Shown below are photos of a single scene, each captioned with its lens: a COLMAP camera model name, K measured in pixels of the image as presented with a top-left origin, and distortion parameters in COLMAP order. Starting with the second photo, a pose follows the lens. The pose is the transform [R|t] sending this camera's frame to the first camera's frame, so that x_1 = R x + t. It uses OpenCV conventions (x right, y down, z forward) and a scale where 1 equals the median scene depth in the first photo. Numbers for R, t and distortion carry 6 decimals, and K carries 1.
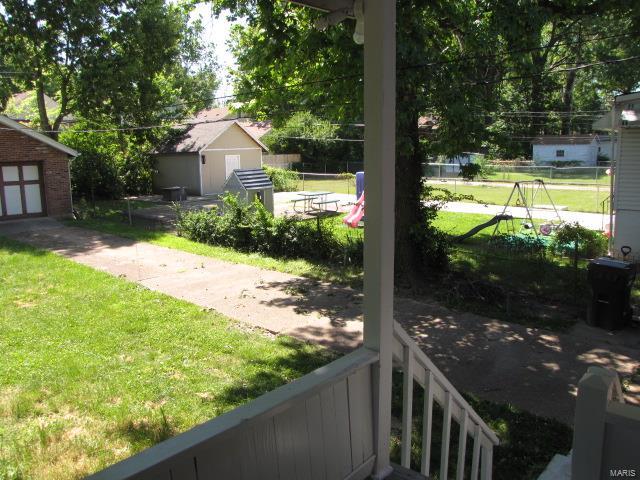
lens RADIAL K [[536.0, 0, 322.7], [0, 536.0, 245.1], [0, 0, 1]] dist [-0.182434, 0.158544]
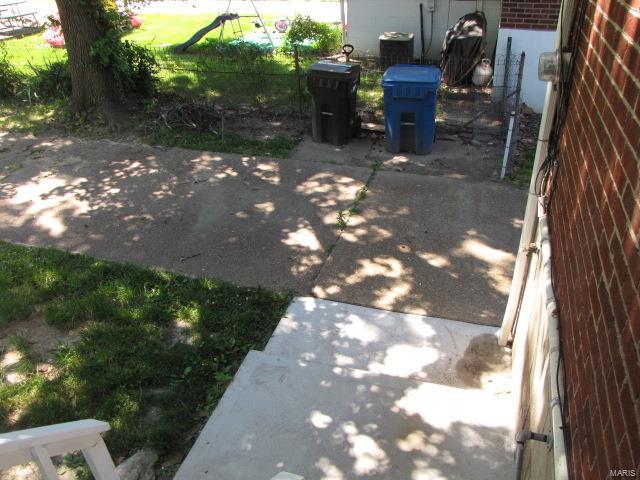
lens RADIAL K [[536.0, 0, 322.7], [0, 536.0, 245.1], [0, 0, 1]] dist [-0.182434, 0.158544]
pose [[0.905337, -0.230279, 0.356841, 0.137335], [0.088340, 0.923966, 0.372133, -0.013627], [-0.415404, -0.305382, 0.856844, 0.138598]]
